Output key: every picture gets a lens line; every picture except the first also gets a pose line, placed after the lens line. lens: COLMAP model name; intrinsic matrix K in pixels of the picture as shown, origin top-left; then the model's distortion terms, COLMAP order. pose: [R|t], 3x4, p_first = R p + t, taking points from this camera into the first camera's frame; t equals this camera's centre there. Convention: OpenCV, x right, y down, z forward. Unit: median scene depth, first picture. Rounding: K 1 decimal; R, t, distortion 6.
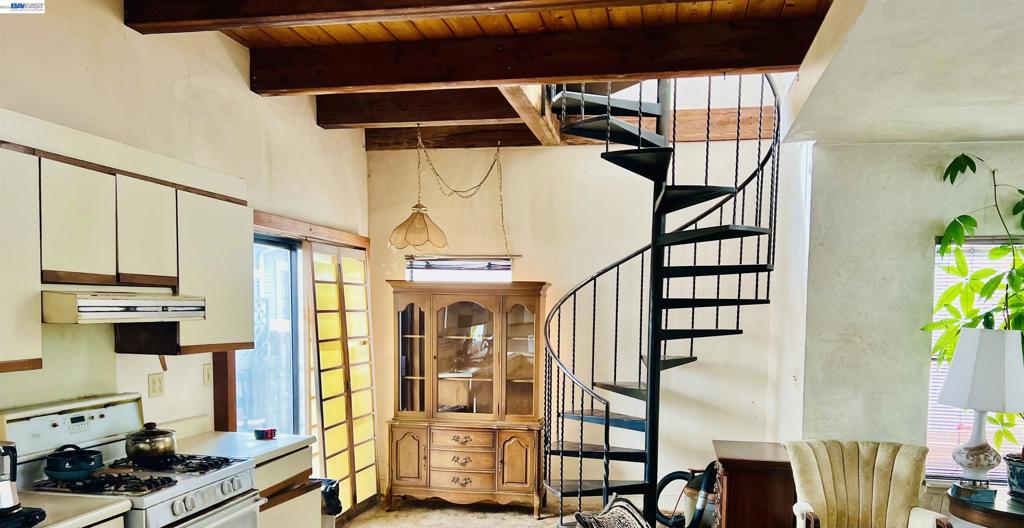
lens RADIAL K [[766.2, 0, 517.2], [0, 766.2, 385.9], [0, 0, 1]] dist [0.049604, -0.061361]
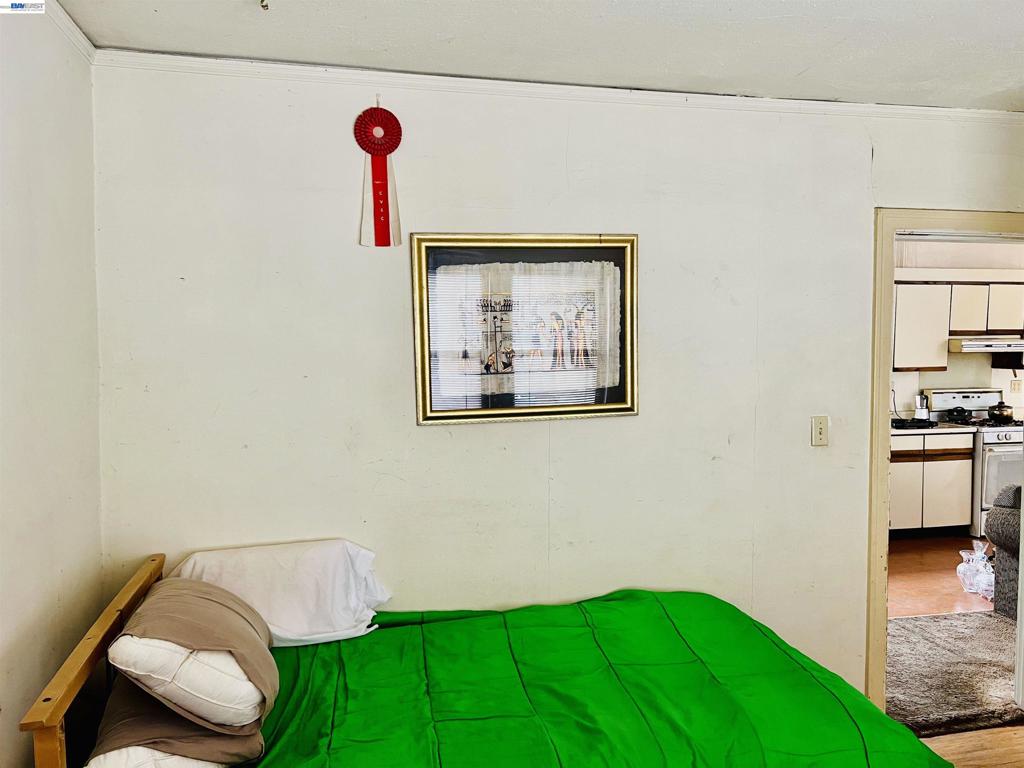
lens RADIAL K [[772.3, 0, 513.8], [0, 772.3, 387.4], [0, 0, 1]] dist [0.035013, -0.037937]
pose [[0.408916, 0.038471, -0.911761, 0.653518], [-0.083855, 0.996468, 0.004437, 0.082172], [0.908711, 0.074641, 0.410698, -0.761288]]
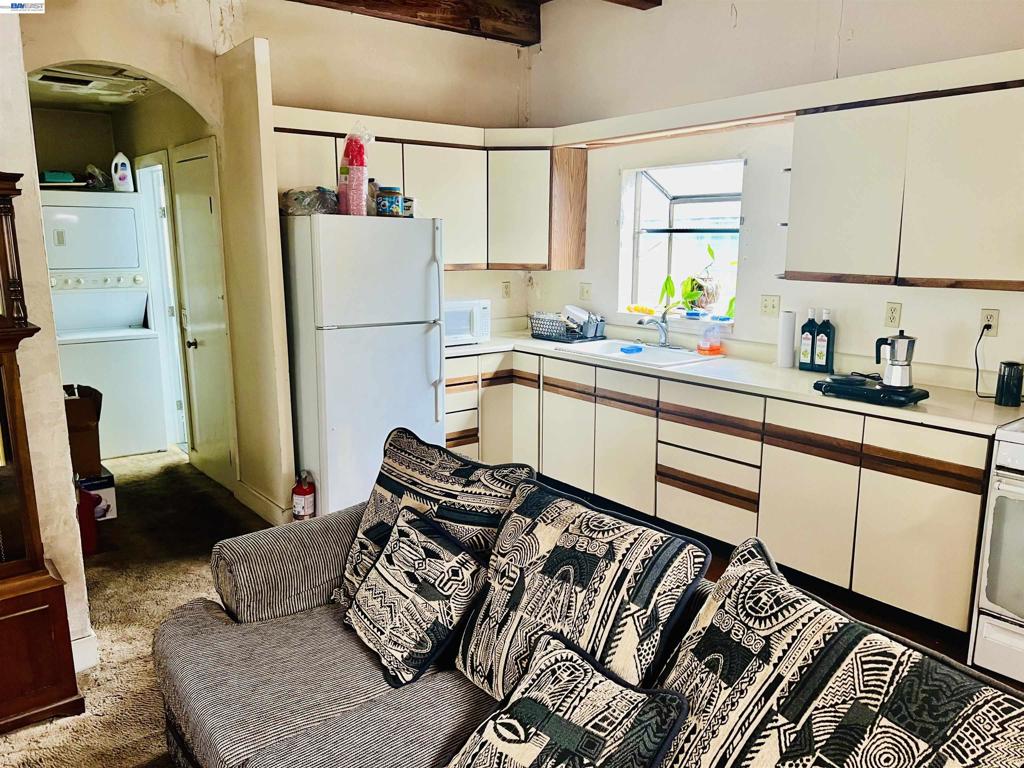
lens RADIAL K [[772.3, 0, 513.4], [0, 772.3, 389.4], [0, 0, 1]] dist [0.035013, -0.037937]
pose [[-0.658322, 0.144419, -0.738752, 0.398560], [-0.071096, 0.965106, 0.252025, -0.067153], [0.749371, 0.218436, -0.625083, 0.716246]]
